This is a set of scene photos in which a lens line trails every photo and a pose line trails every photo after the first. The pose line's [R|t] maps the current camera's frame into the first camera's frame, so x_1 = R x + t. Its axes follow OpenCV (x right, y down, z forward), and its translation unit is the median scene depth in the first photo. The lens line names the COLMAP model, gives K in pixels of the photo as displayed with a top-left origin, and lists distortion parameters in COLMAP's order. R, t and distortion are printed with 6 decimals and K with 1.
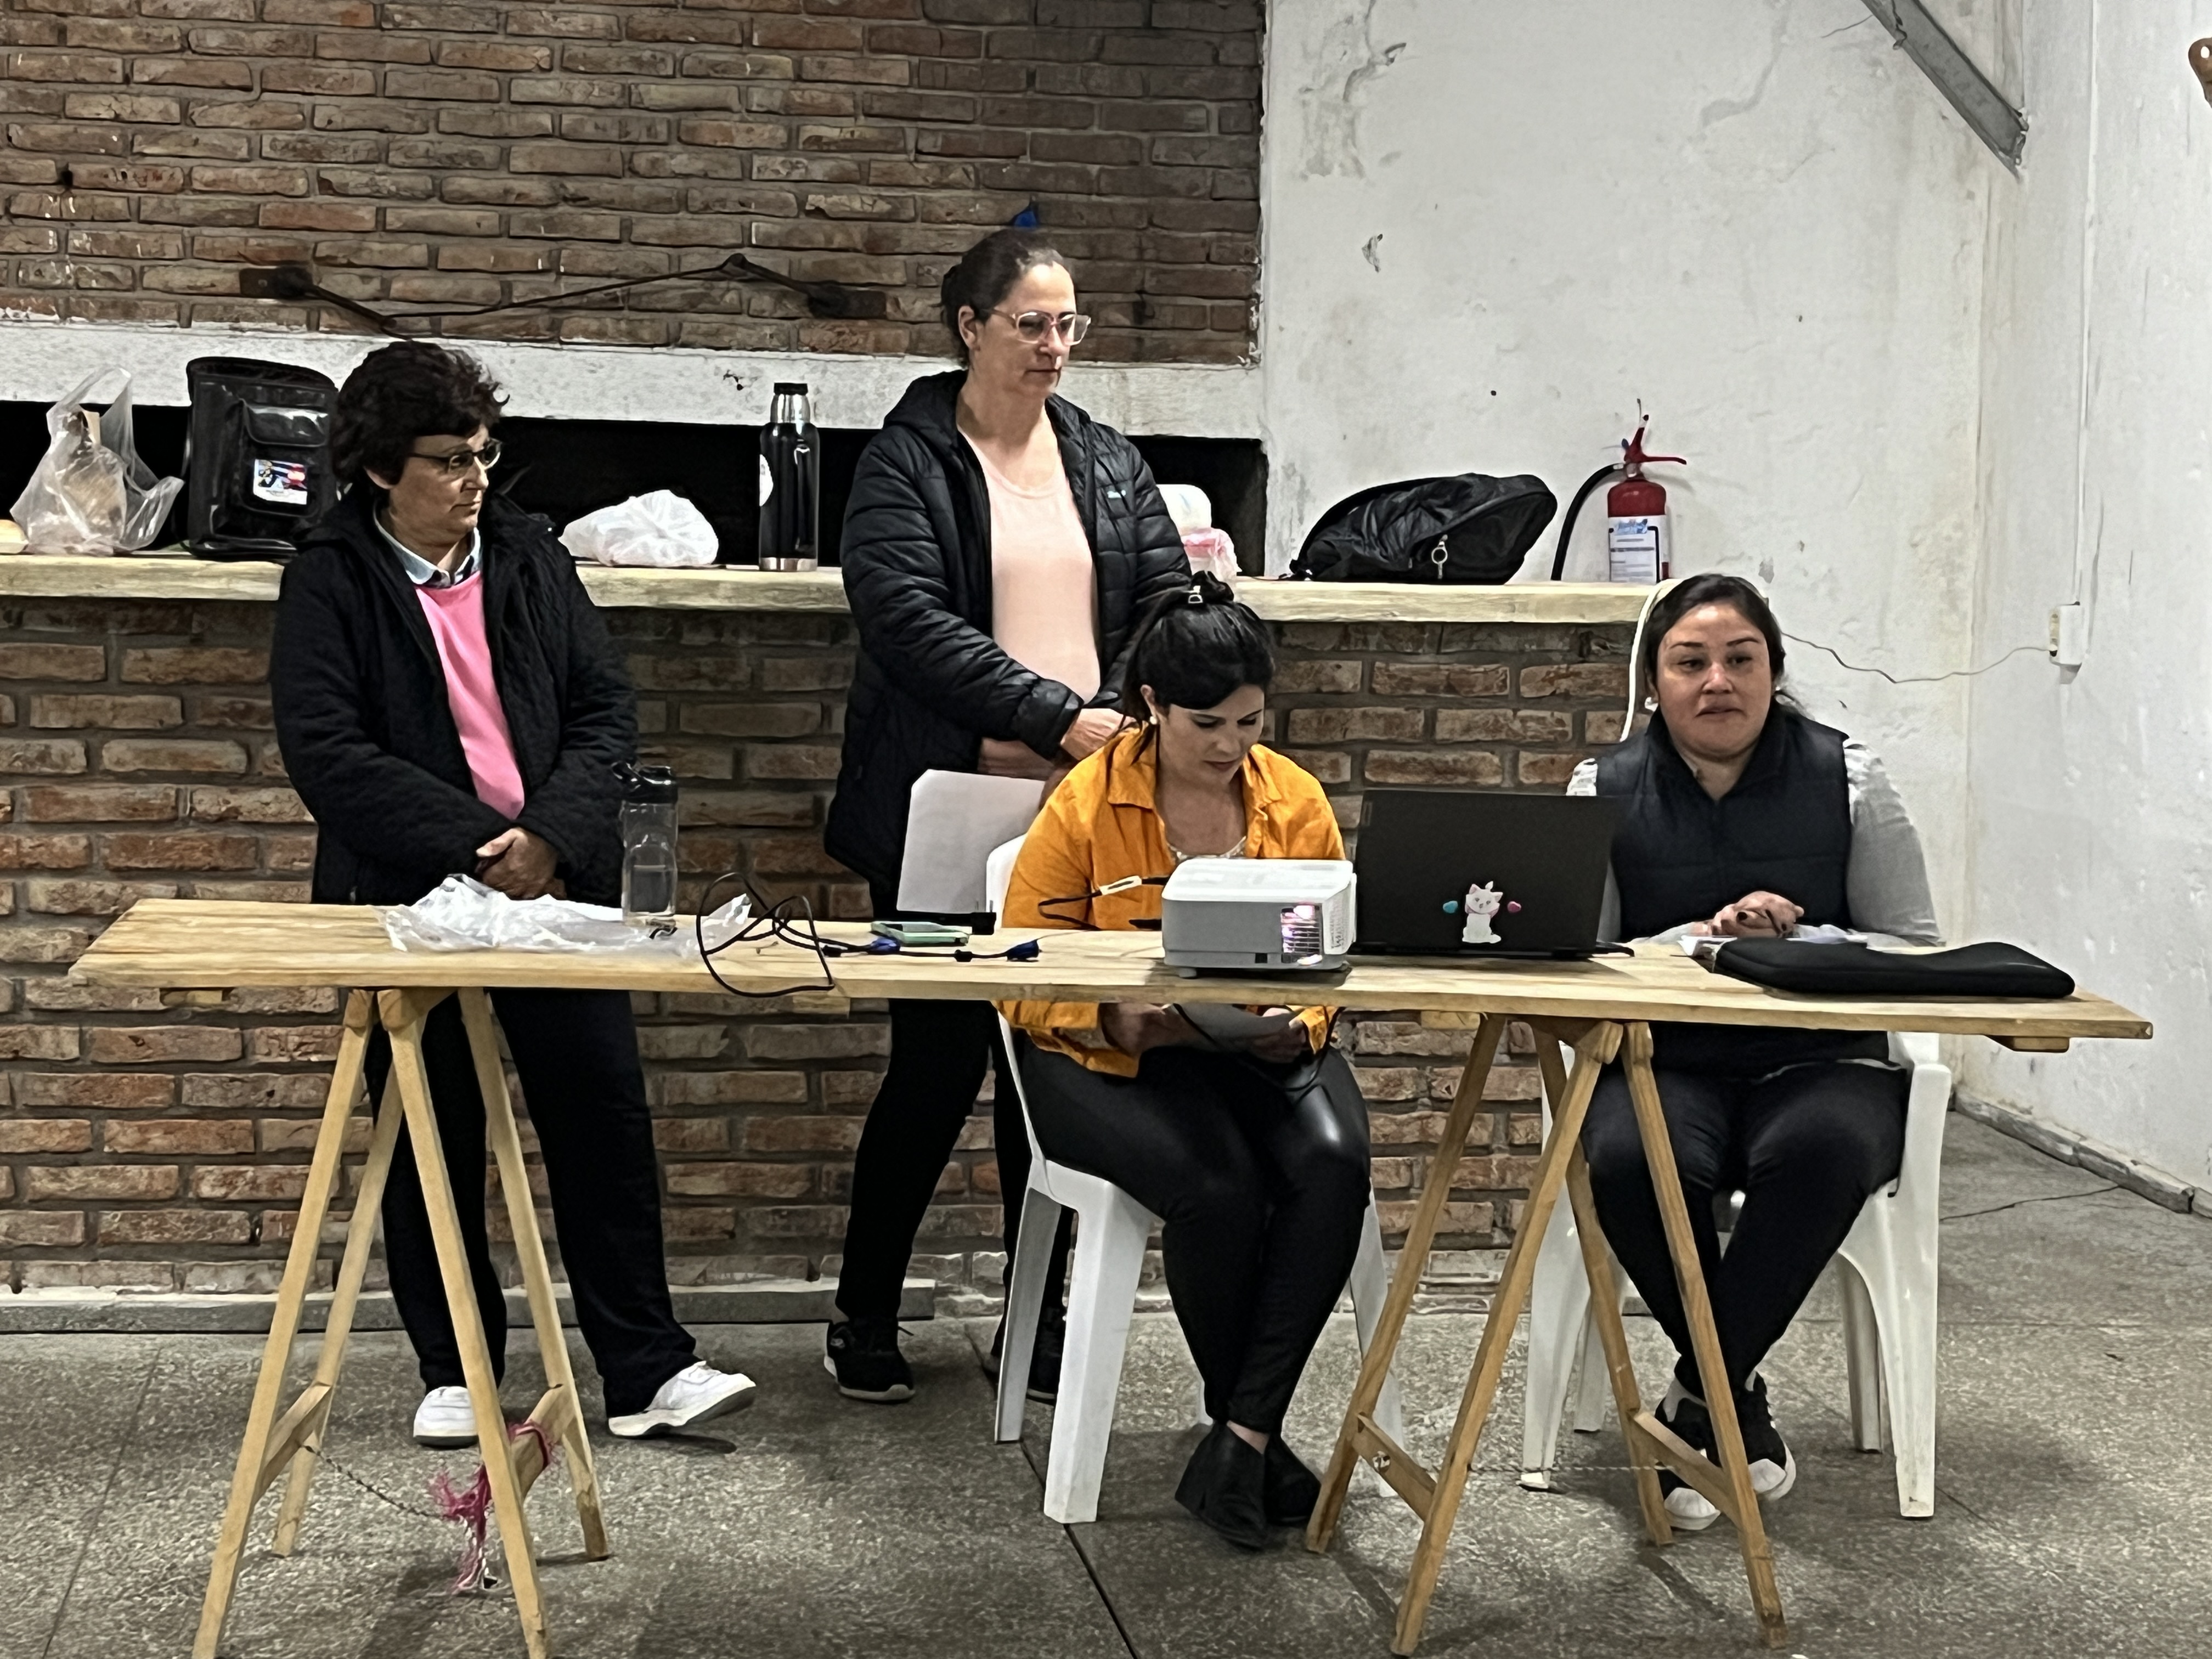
lens RADIAL K [[4060.0, 0, 1160.2], [0, 4060.0, 844.1], [0, 0, 1]] dist [0.153225, -0.595821]
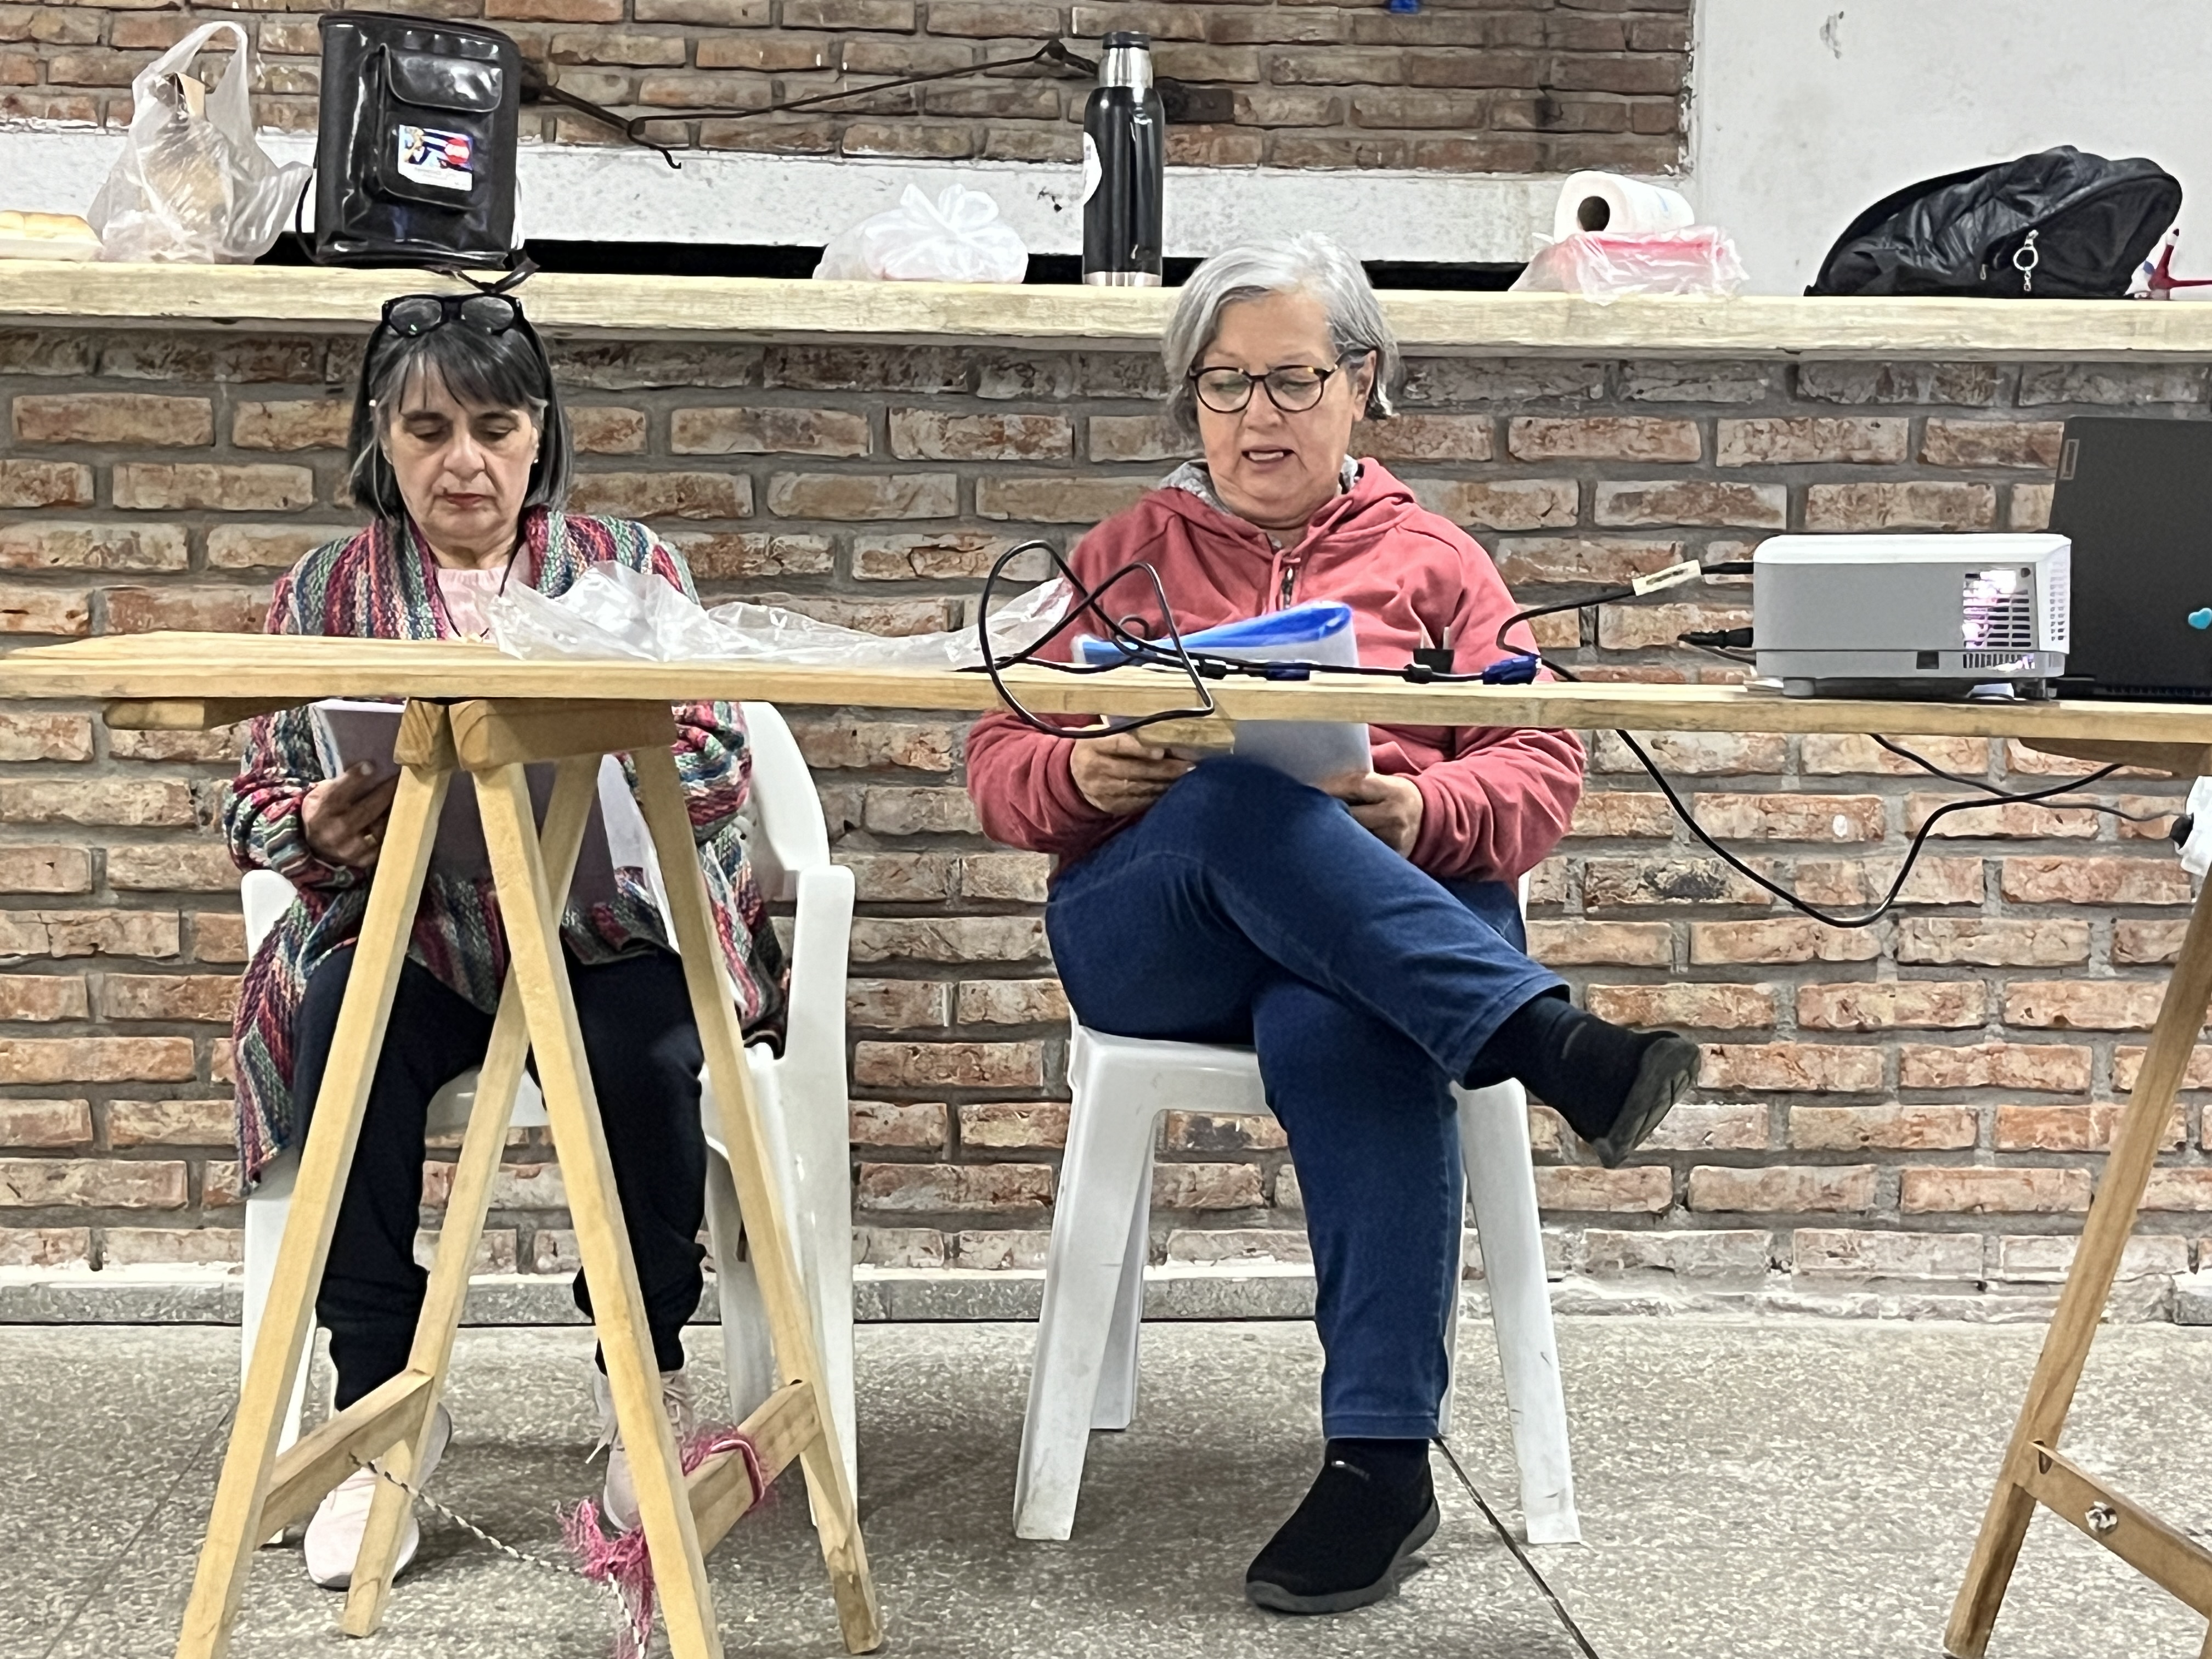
lens RADIAL K [[3786.9, 0, 1106.0], [0, 3786.9, 829.5], [0, 0, 1]] dist [0.110827, -0.329969]
pose [[0.995919, -0.004192, -0.090159, -0.032055], [0.001250, 0.999466, -0.032663, 0.050359], [0.090248, 0.032417, 0.995392, 0.311728]]
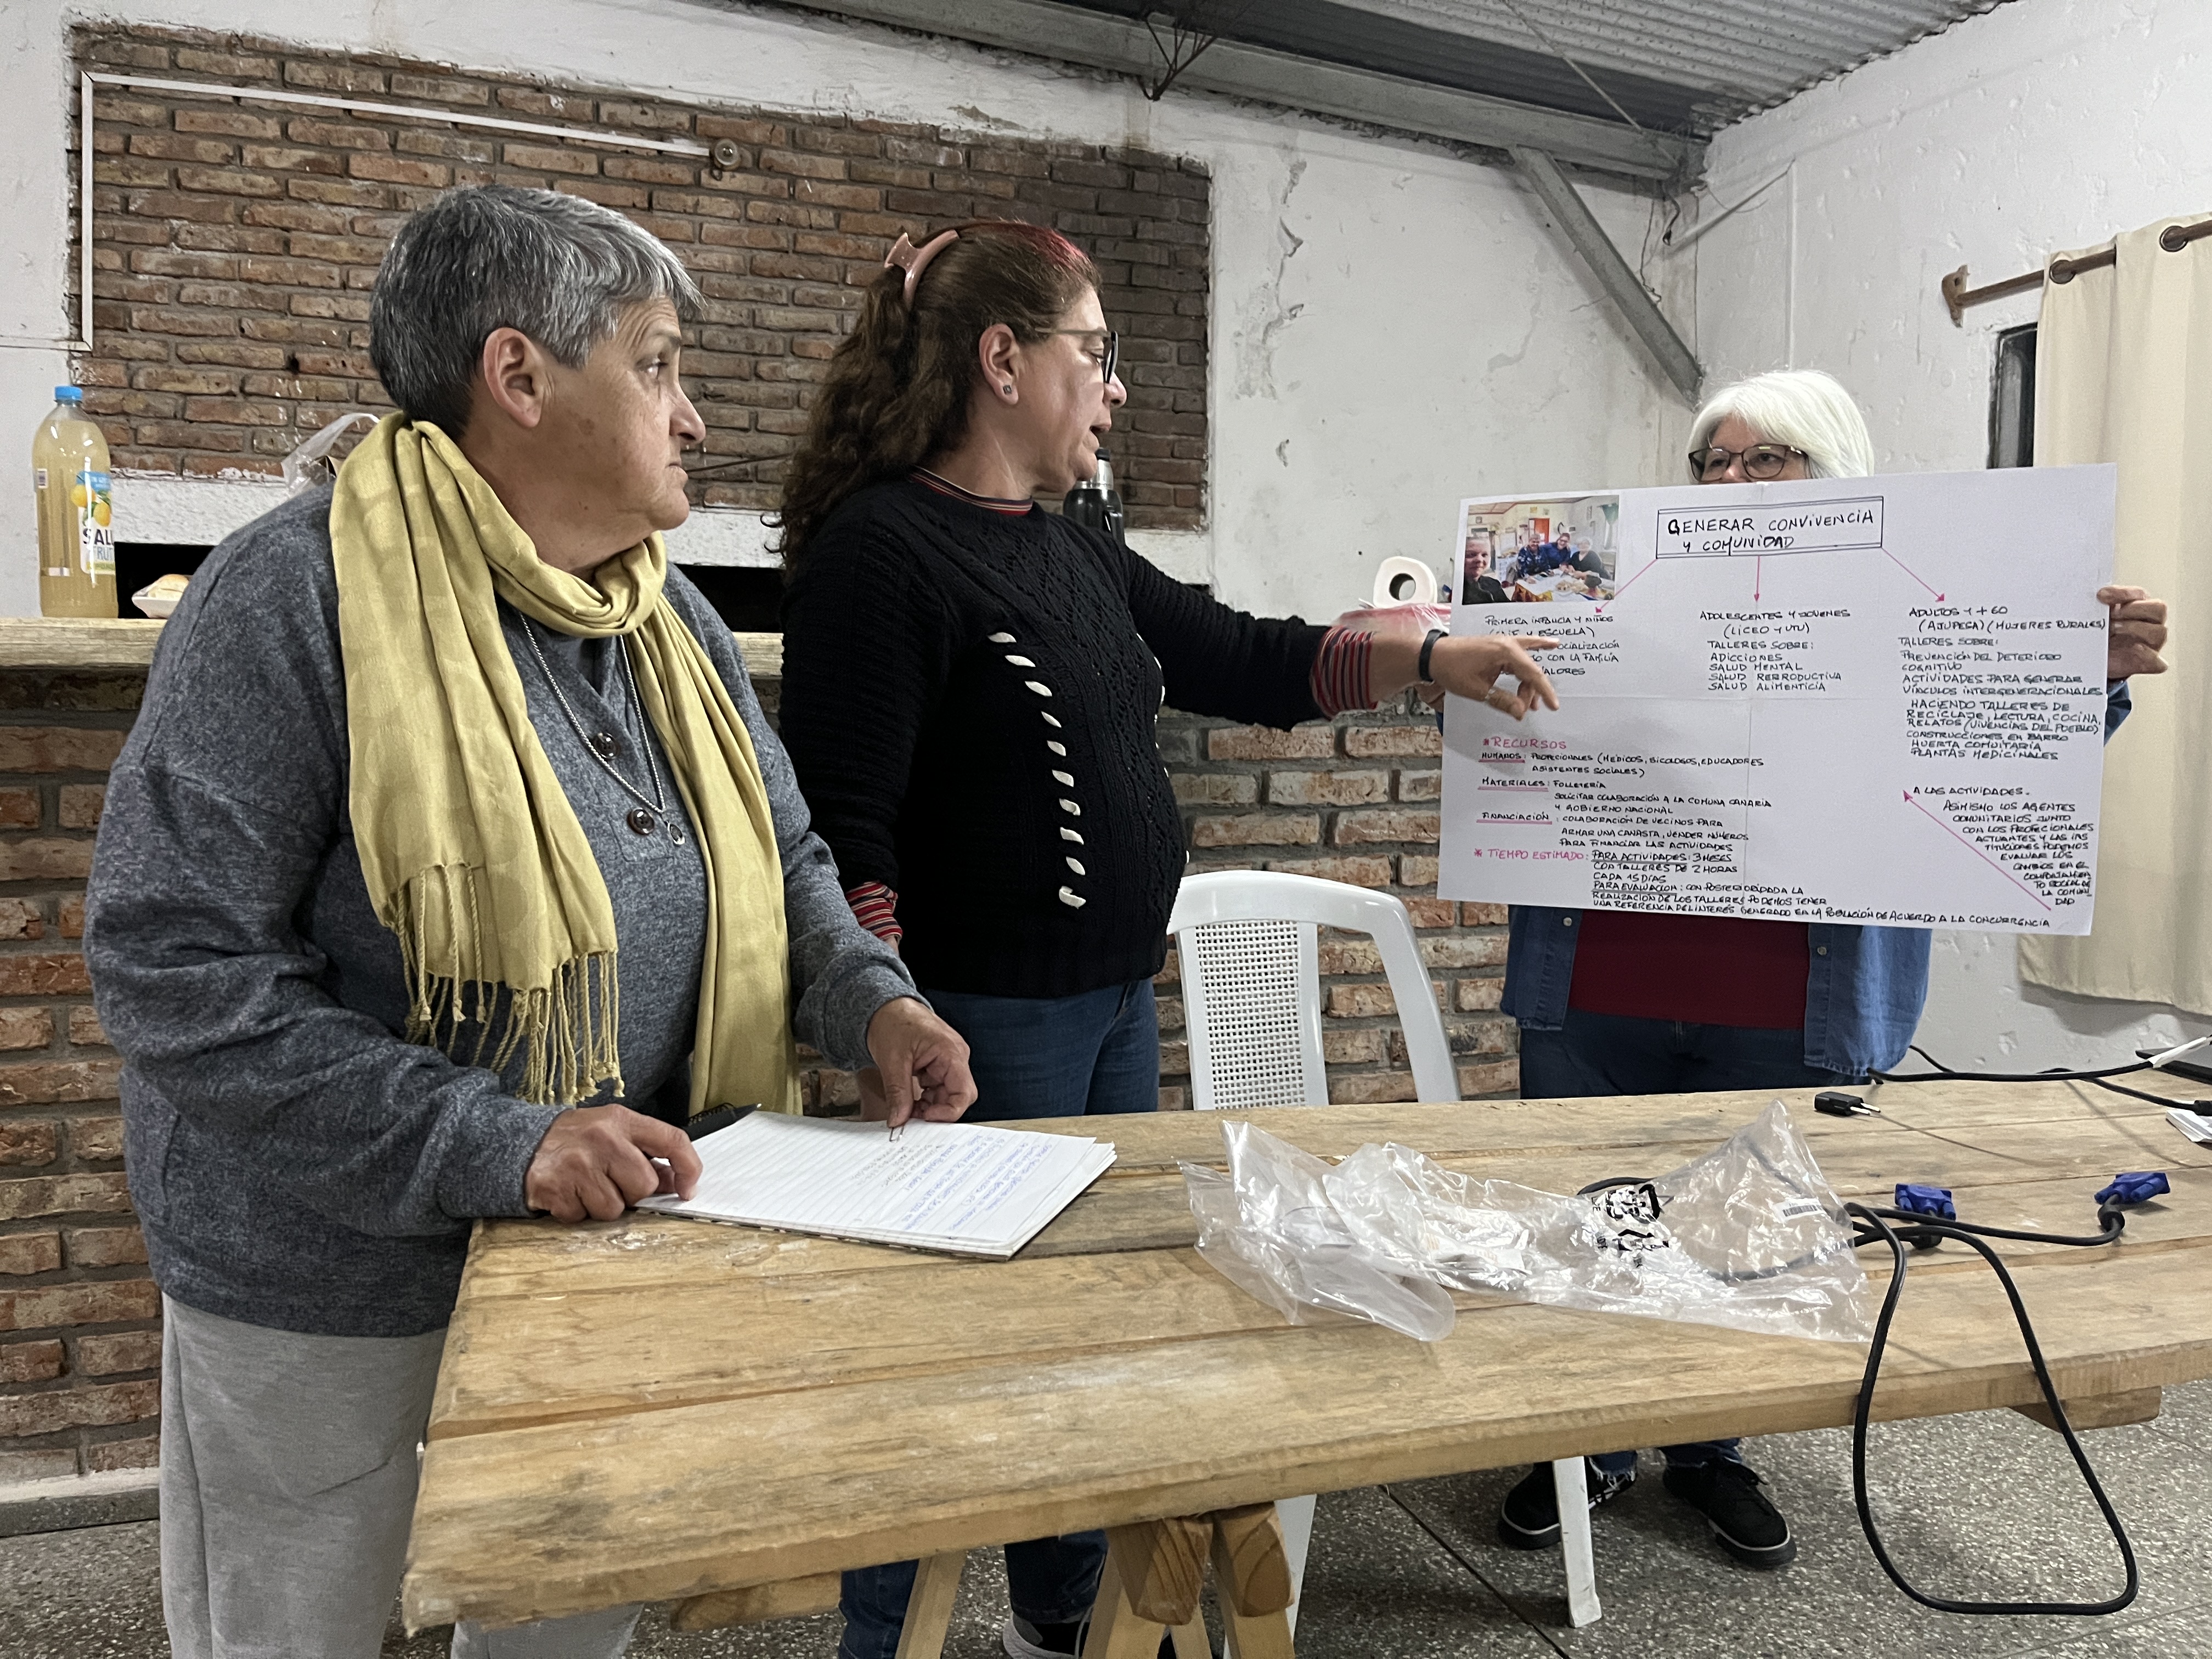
lens RADIAL K [[1668.9, 0, 1111.2], [0, 1668.9, 824.9], [0, 0, 1]] dist [0.077167, -0.121405]
pose [[0.981716, -0.030019, 0.187970, -0.159407], [0.031238, 0.999506, -0.003526, -0.020192], [-0.187771, 0.009333, 0.982168, 0.581289]]
